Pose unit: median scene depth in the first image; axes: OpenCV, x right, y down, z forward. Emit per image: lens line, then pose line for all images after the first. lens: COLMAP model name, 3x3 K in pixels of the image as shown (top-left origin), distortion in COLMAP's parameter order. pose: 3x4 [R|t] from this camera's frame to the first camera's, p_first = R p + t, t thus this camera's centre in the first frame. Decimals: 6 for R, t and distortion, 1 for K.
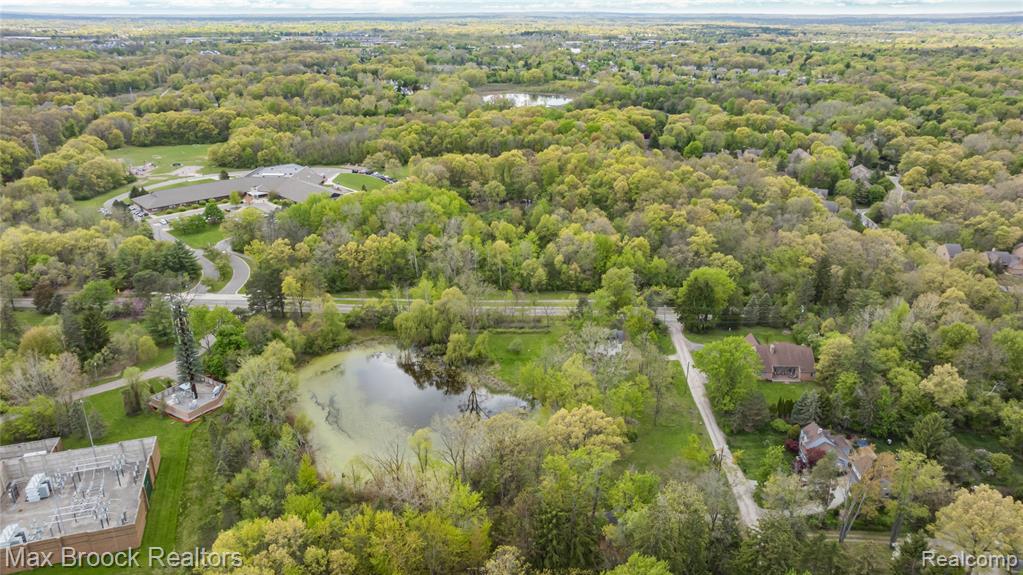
lens RADIAL K [[732.2, 0, 511.5], [0, 732.2, 287.5], [0, 0, 1]] dist [-0.079239, 0.114361]
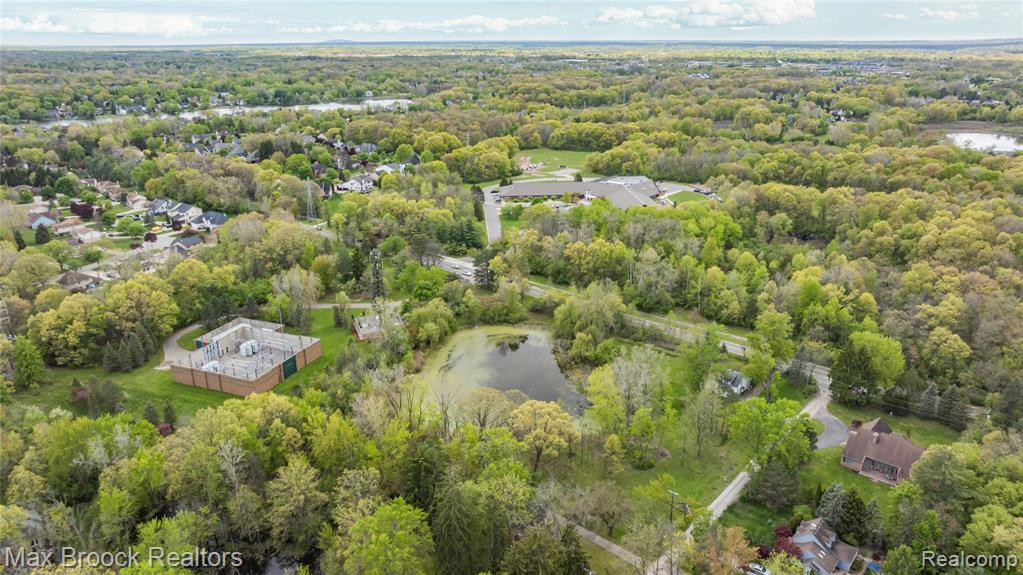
lens RADIAL K [[732.2, 0, 511.5], [0, 732.2, 287.5], [0, 0, 1]] dist [-0.079239, 0.114361]
pose [[0.766938, 0.199544, -0.609909, 0.254979], [-0.220742, 0.974460, 0.041240, -0.011370], [0.602561, 0.103004, 0.791398, 0.045108]]
